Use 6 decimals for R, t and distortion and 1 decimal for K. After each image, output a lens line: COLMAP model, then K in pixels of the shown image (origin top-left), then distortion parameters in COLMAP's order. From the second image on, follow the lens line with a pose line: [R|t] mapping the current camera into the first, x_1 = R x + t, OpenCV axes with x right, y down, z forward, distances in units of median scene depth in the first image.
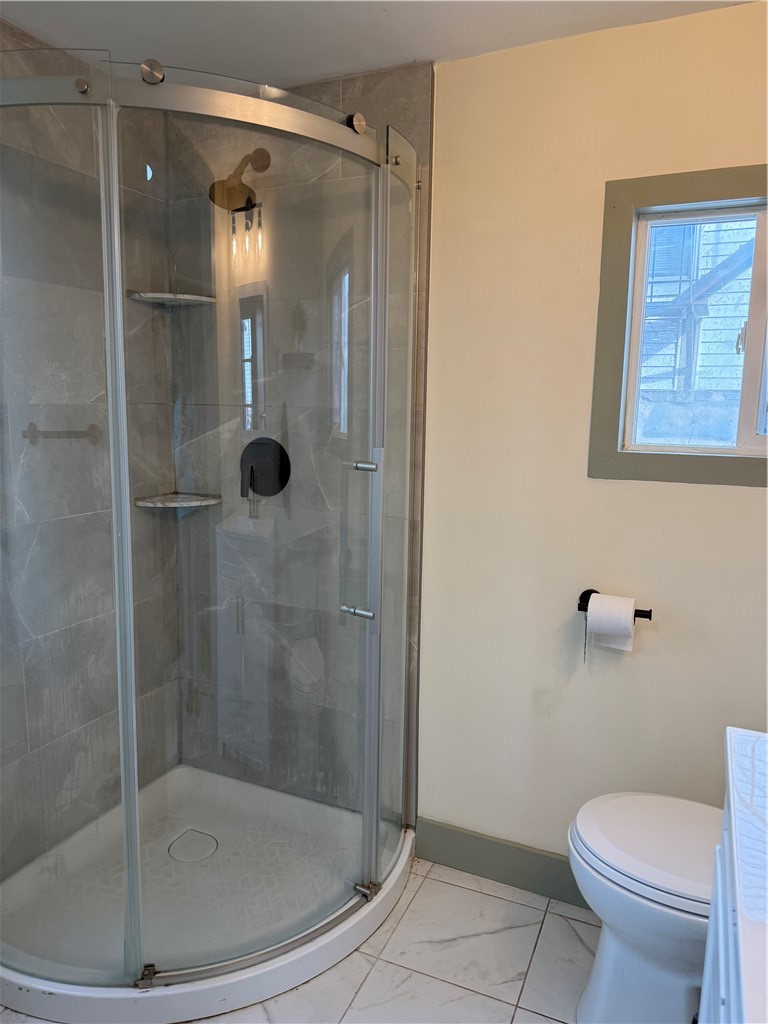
lens RADIAL K [[742.3, 0, 381.9], [0, 742.3, 511.3], [0, 0, 1]] dist [-0.003013, -0.003010]
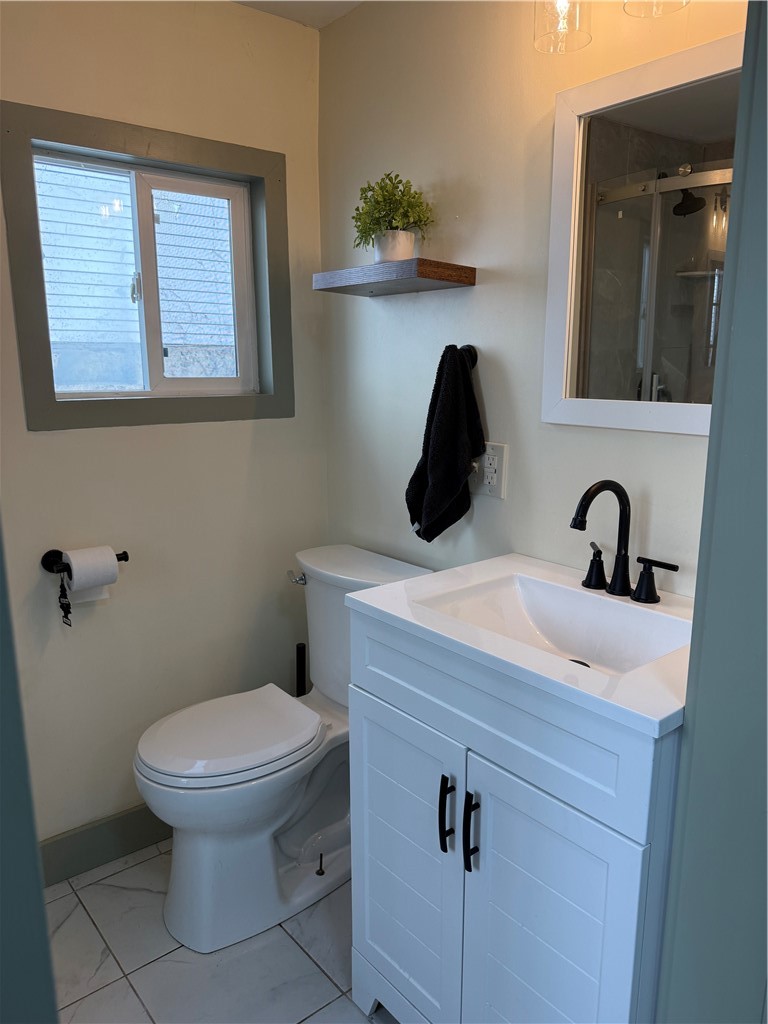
lens RADIAL K [[742.3, 0, 384.4], [0, 742.3, 513.6], [0, 0, 1]] dist [-0.003013, -0.003010]
pose [[0.438259, -0.198419, 0.876675, -0.365994], [0.137530, 0.978649, 0.152746, -0.026792], [-0.888265, 0.053626, 0.456190, 0.199516]]
